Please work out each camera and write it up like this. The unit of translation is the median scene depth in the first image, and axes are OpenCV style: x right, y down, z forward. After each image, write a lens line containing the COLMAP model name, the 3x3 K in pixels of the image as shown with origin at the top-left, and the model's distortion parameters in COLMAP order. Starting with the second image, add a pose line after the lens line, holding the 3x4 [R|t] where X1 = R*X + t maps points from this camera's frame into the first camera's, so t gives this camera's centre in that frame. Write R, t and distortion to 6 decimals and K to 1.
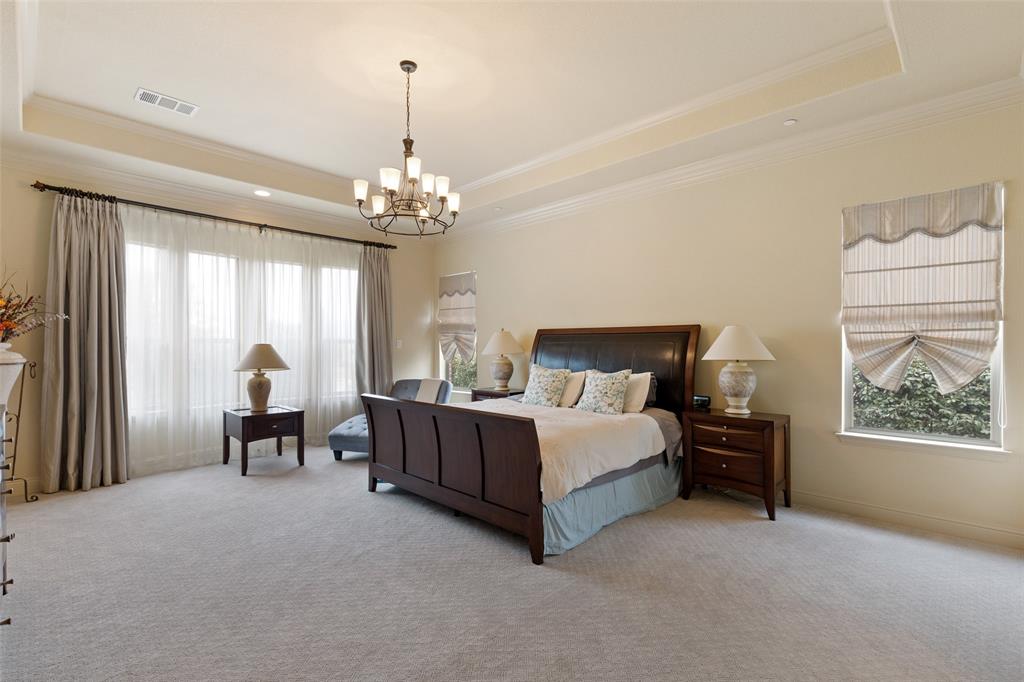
lens RADIAL K [[467.1, 0, 513.2], [0, 467.1, 344.2], [0, 0, 1]] dist [0.005571, 0.000409]
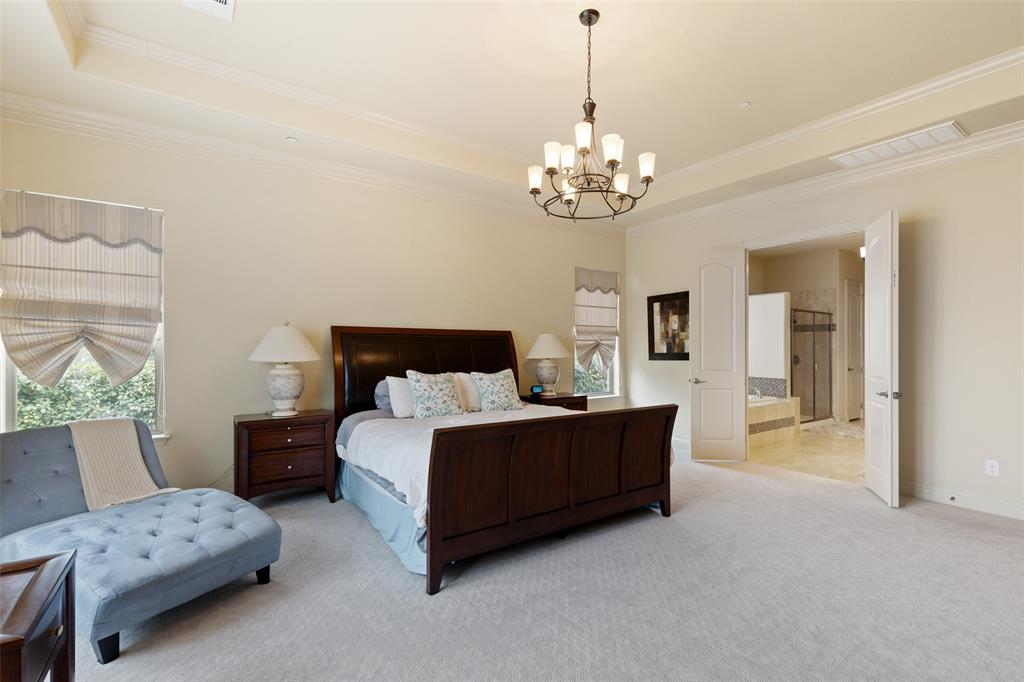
lens RADIAL K [[467.1, 0, 514.1], [0, 467.1, 347.5], [0, 0, 1]] dist [0.005571, 0.000409]
pose [[0.180650, 0.005709, 0.983531, -0.990890], [0.001880, 0.999979, -0.006149, 0.011831], [-0.983546, 0.002960, 0.180635, 0.912264]]
